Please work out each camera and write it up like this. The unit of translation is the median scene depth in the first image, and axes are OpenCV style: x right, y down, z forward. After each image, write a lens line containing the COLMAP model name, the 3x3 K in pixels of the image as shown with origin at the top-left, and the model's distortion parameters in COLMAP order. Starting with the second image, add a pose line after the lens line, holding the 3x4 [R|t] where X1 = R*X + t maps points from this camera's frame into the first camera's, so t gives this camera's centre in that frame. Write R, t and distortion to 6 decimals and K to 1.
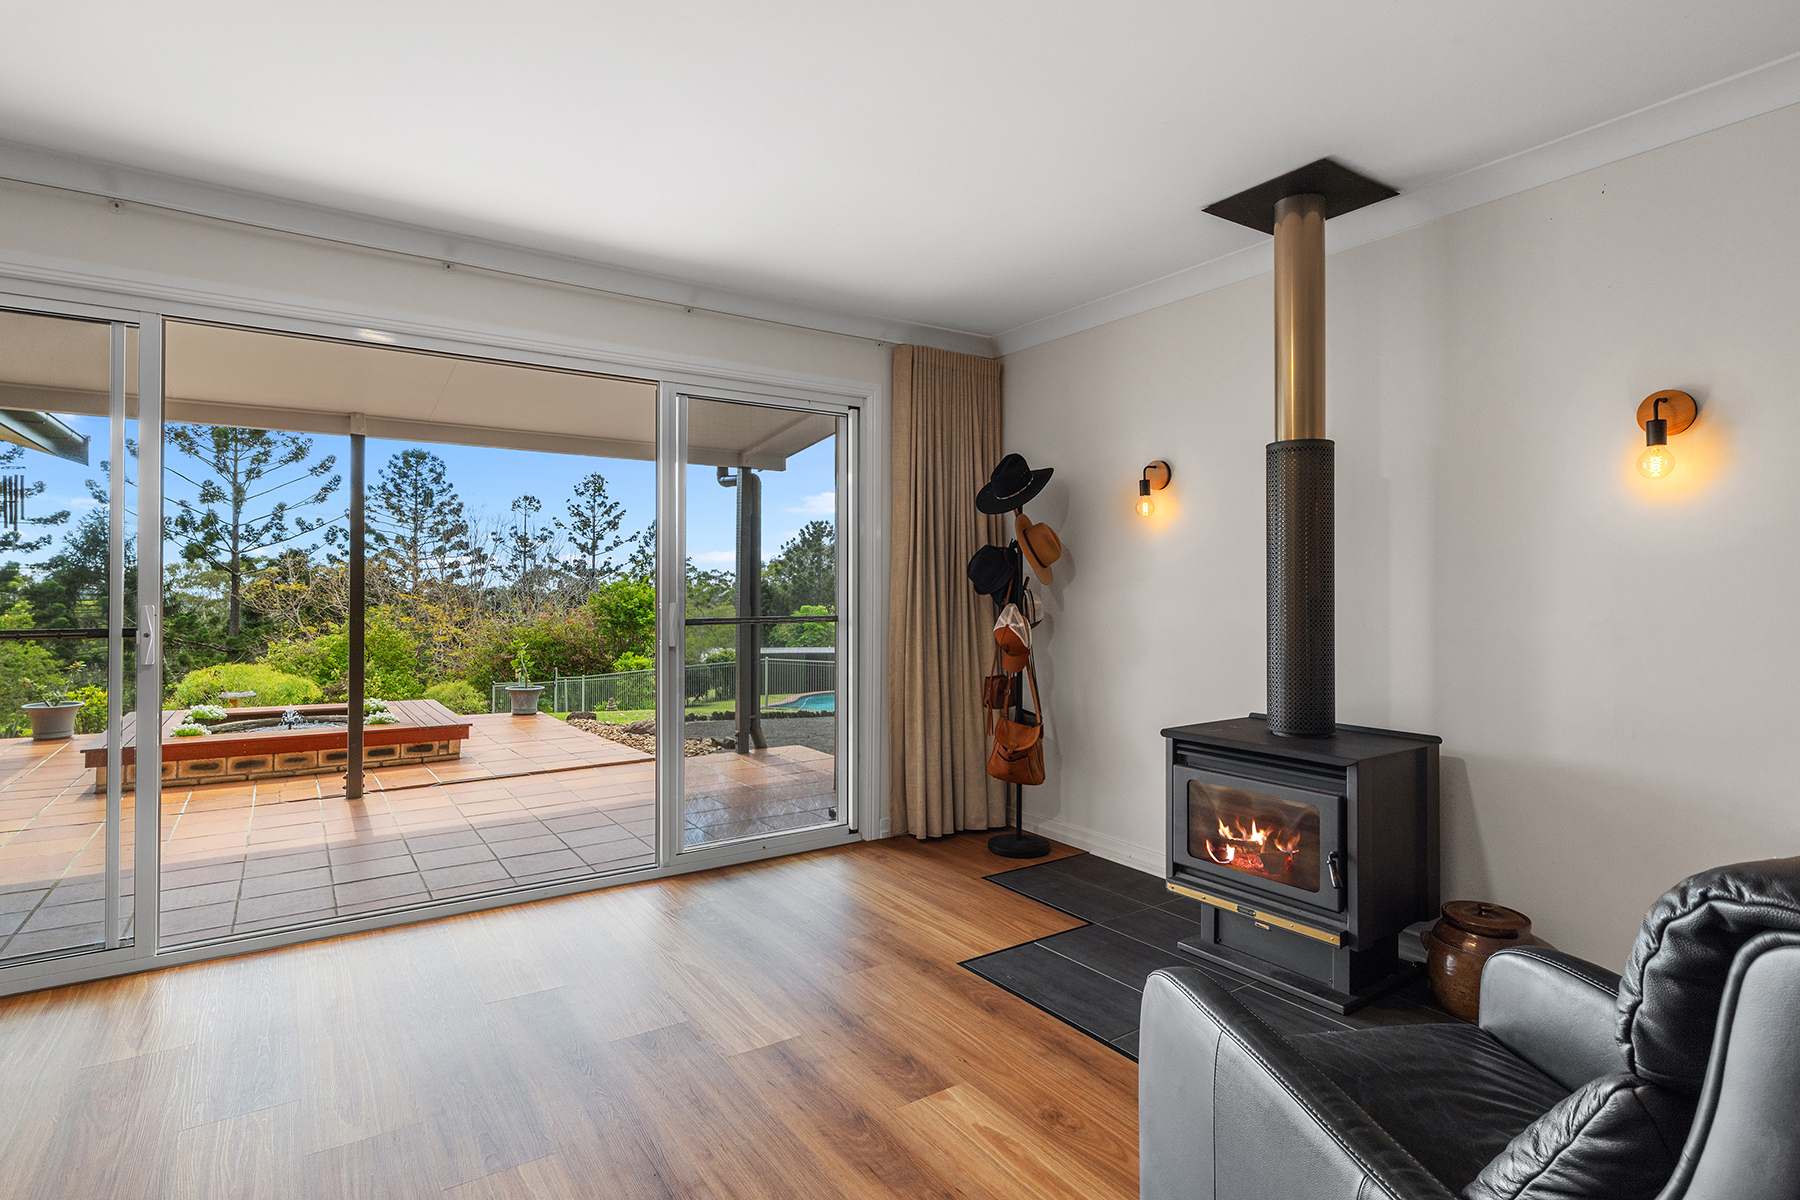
lens RADIAL K [[904.1, 0, 896.6], [0, 904.1, 579.4], [0, 0, 1]] dist [0.002001, 0.000216]
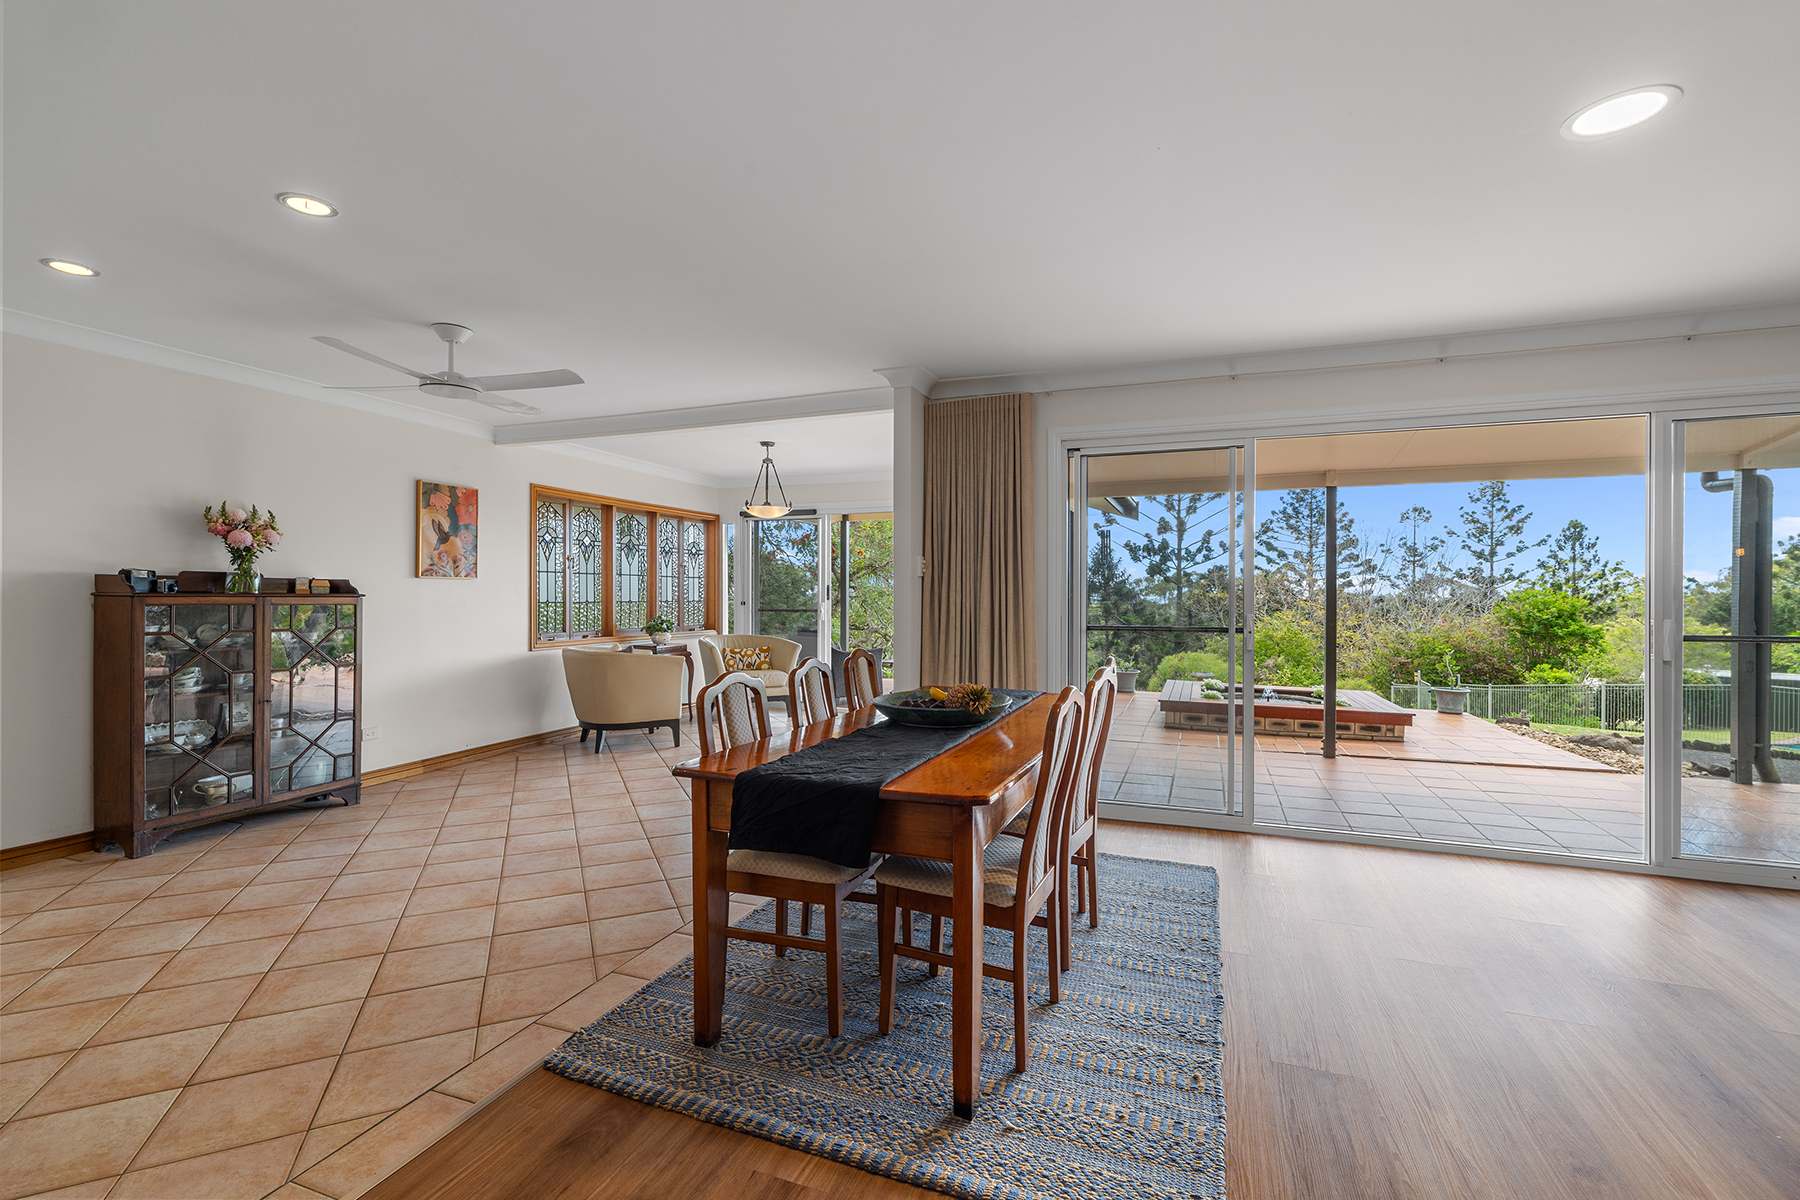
lens RADIAL K [[793.9, 0, 901.3], [0, 793.9, 596.1], [0, 0, 1]] dist [0.001091, 0.000692]
pose [[0.573487, 0.001410, -0.819214, 0.000057], [0.006945, 0.999954, 0.006583, -0.000905], [0.819185, -0.009465, 0.573451, -0.017656]]
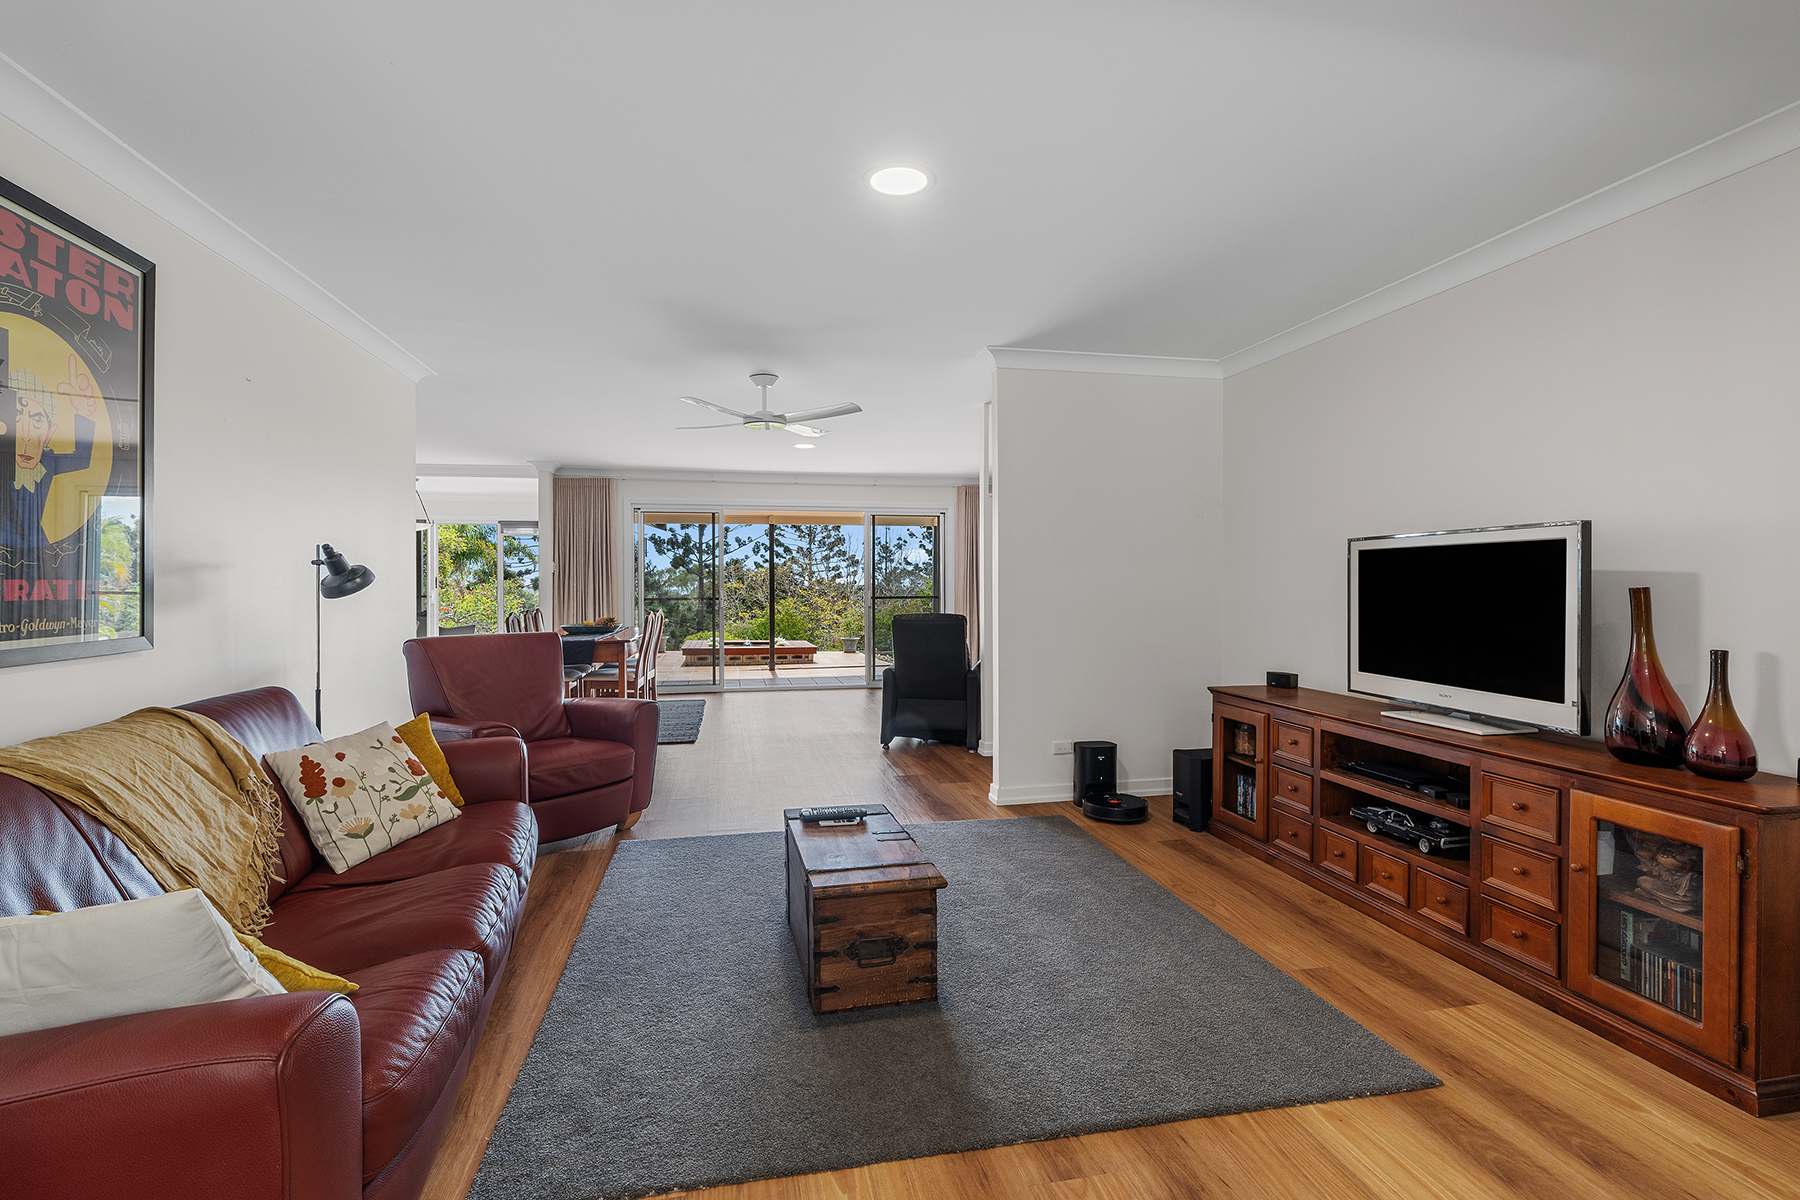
lens RADIAL K [[793.9, 0, 901.3], [0, 793.9, 596.1], [0, 0, 1]] dist [0.001091, 0.000692]
pose [[0.929468, 0.000642, -0.368902, 0.049428], [0.008283, 0.999710, 0.022610, -0.000863], [0.368809, -0.024071, 0.929193, -0.082162]]
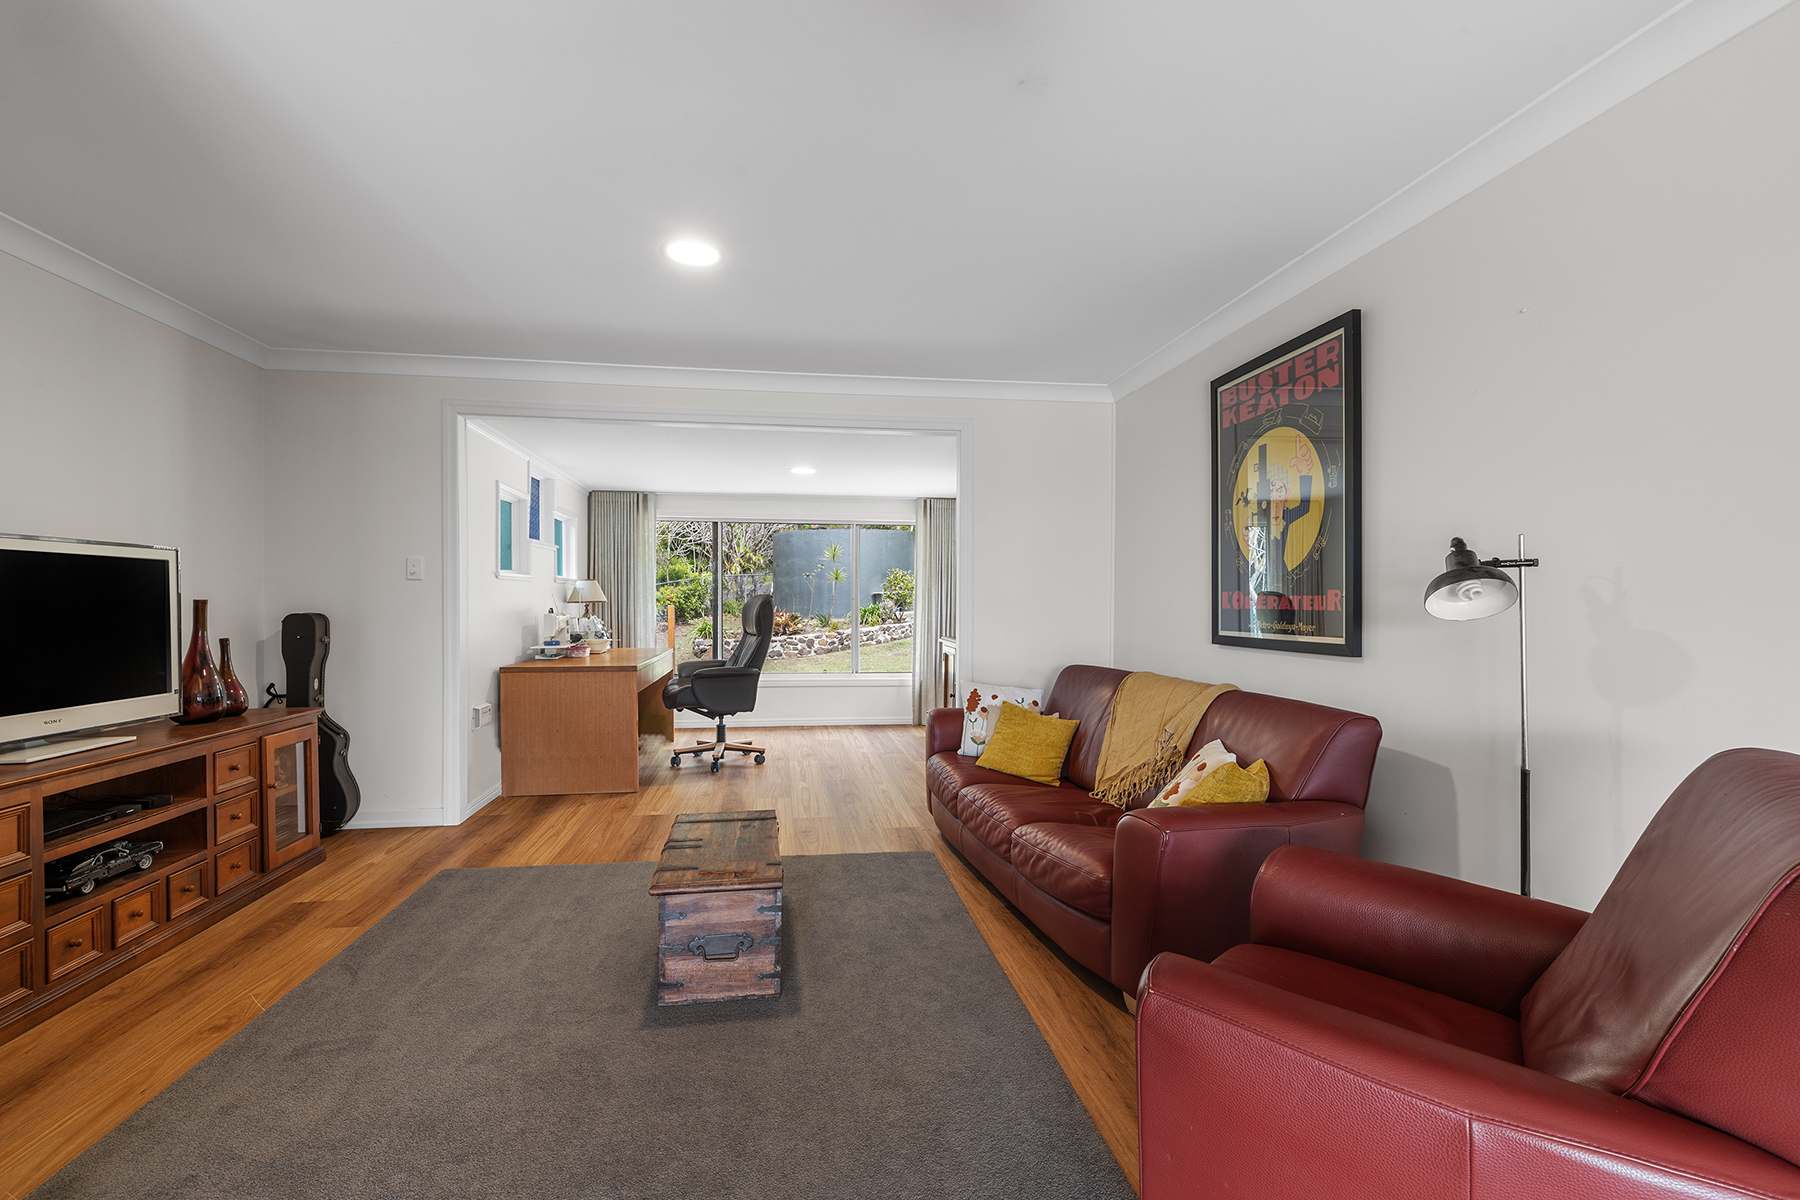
lens RADIAL K [[793.9, 0, 901.3], [0, 793.9, 596.1], [0, 0, 1]] dist [0.001091, 0.000692]
pose [[-0.901995, -0.005107, 0.431716, -0.121927], [-0.010284, 0.999900, -0.009657, 0.001038], [-0.431624, -0.013150, -0.901958, 0.193068]]
